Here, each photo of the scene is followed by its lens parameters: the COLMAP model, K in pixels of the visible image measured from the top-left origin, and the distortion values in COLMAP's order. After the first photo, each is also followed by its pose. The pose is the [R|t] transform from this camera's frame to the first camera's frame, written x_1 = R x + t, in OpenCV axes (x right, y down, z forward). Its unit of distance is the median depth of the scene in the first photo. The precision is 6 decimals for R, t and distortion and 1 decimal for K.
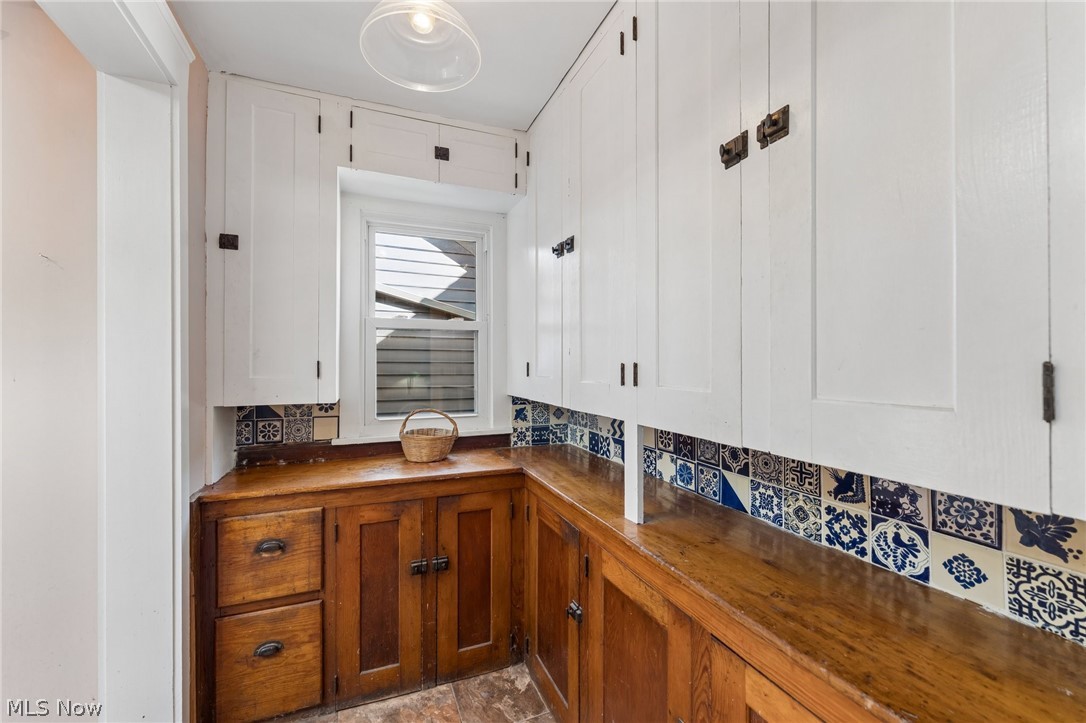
lens RADIAL K [[434.3, 0, 541.9], [0, 434.3, 360.8], [0, 0, 1]] dist [-0.002177, -0.000377]
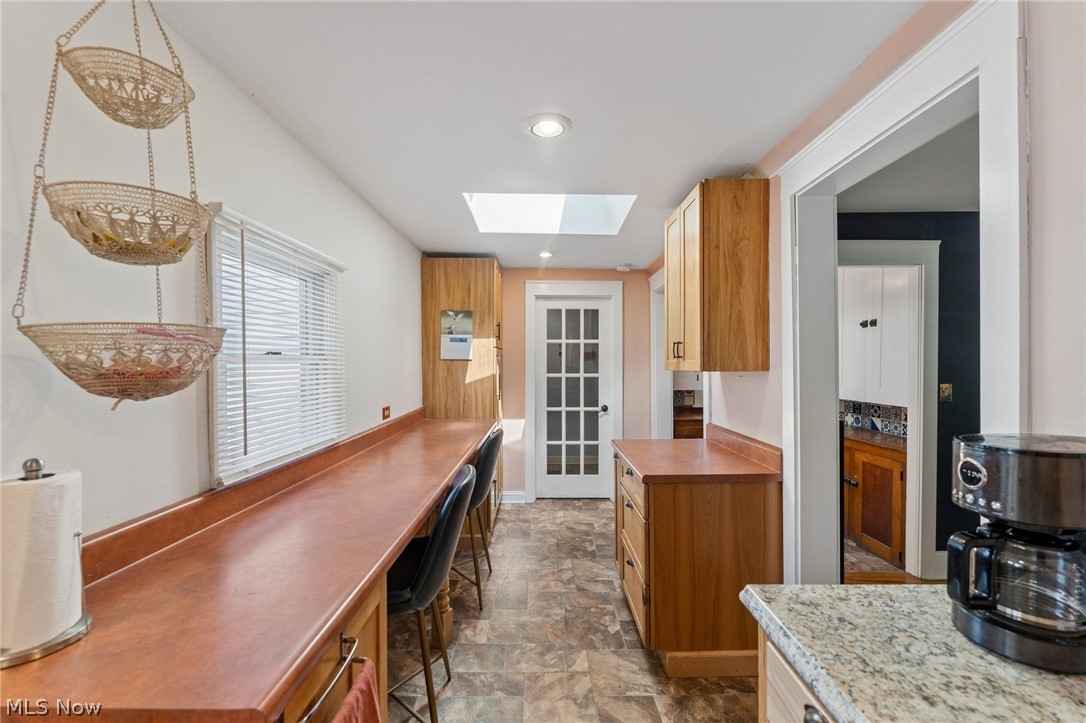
lens RADIAL K [[434.3, 0, 541.6], [0, 434.3, 361.2], [0, 0, 1]] dist [-0.002177, -0.000377]
pose [[0.921279, 0.001488, -0.388900, -0.430418], [0.000835, 0.999983, 0.005804, -0.118351], [0.388902, -0.005672, 0.921262, -2.276583]]
